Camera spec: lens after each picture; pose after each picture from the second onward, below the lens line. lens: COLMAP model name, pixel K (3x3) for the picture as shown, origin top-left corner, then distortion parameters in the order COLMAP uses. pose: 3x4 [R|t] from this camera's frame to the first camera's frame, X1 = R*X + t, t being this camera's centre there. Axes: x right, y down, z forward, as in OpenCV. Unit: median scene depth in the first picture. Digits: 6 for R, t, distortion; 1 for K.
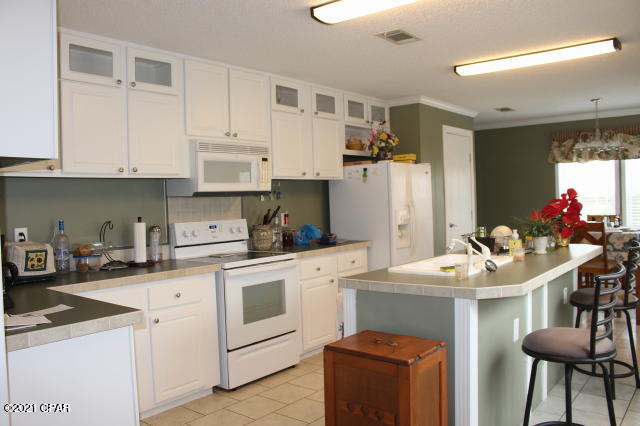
lens RADIAL K [[528.3, 0, 318.0], [0, 528.3, 214.8], [0, 0, 1]] dist [-0.139246, 0.100786]
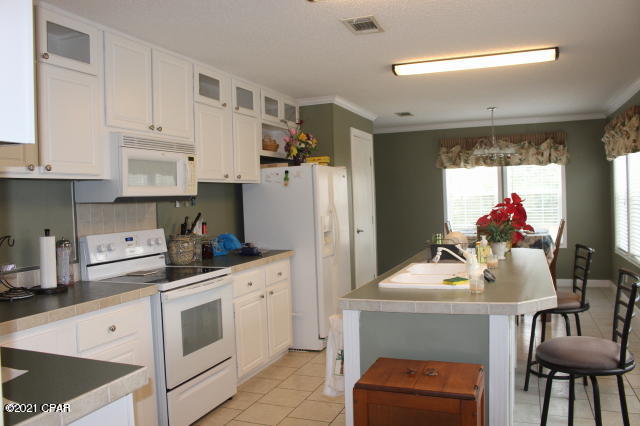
lens RADIAL K [[528.3, 0, 321.0], [0, 528.3, 213.0], [0, 0, 1]] dist [-0.139246, 0.100786]
pose [[0.954666, -0.009452, 0.297528, -0.157370], [0.013289, 0.999853, -0.010875, -0.005333], [-0.297382, 0.014336, 0.954651, 0.132358]]
